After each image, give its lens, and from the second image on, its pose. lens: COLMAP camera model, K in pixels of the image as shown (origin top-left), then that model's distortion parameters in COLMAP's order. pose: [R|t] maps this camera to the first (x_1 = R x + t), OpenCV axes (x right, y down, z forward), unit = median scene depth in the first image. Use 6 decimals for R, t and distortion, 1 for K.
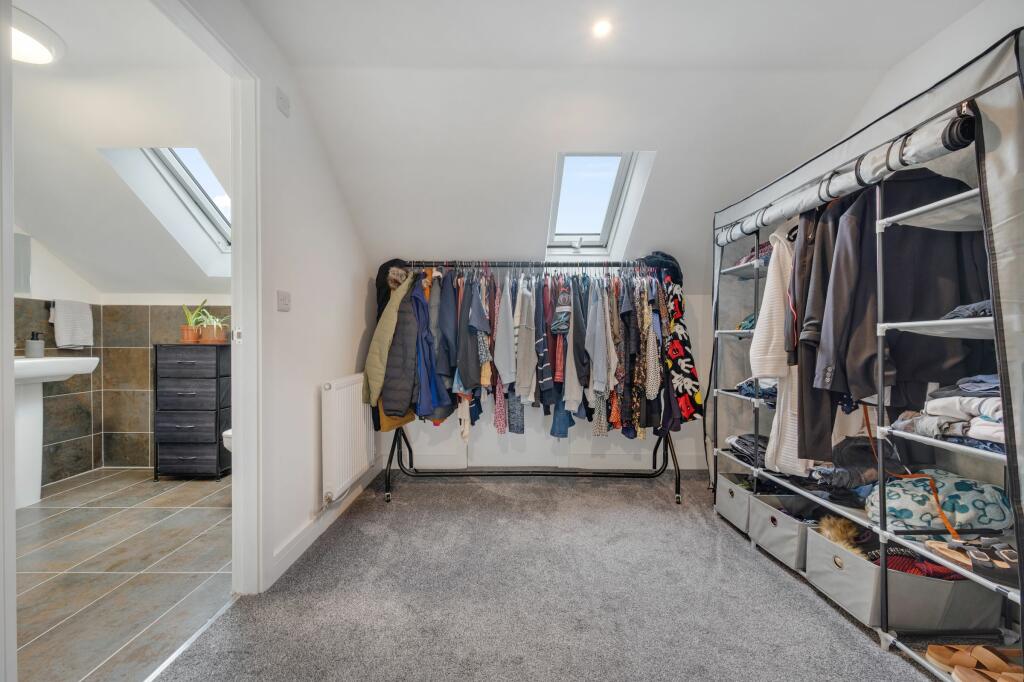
lens RADIAL K [[409.6, 0, 510.6], [0, 409.6, 339.8], [0, 0, 1]] dist [0.002015, 0.000158]
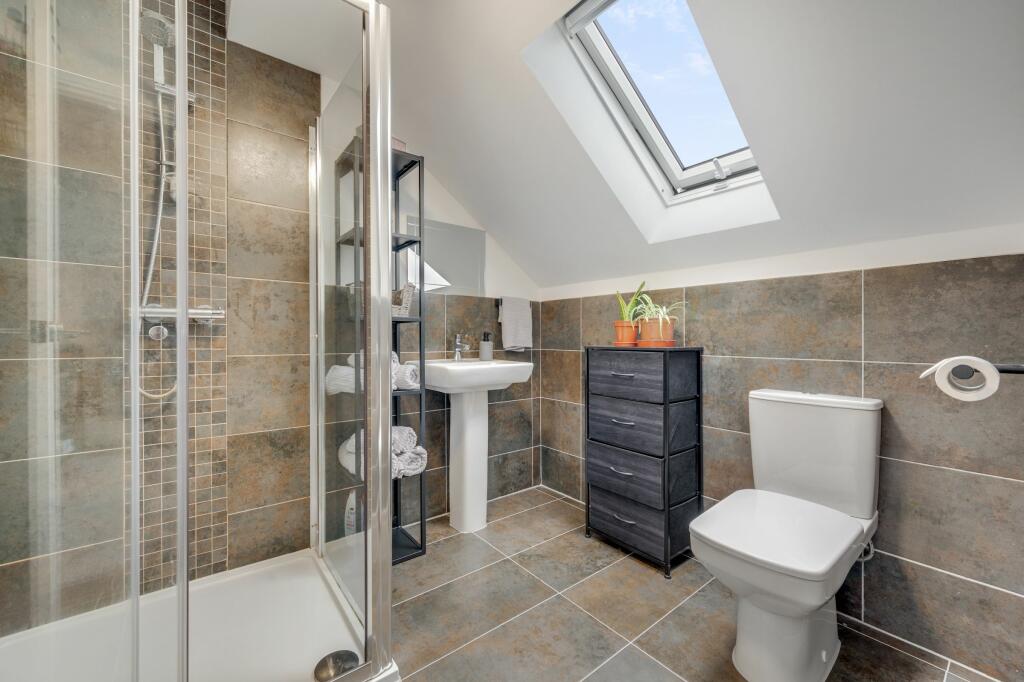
lens RADIAL K [[409.6, 0, 510.7], [0, 409.6, 340.3], [0, 0, 1]] dist [0.002015, 0.000158]
pose [[0.627054, 0.001199, -0.778975, -0.374911], [-0.000221, 0.999999, 0.001362, -0.002610], [0.778976, -0.000682, 0.627053, 0.427820]]
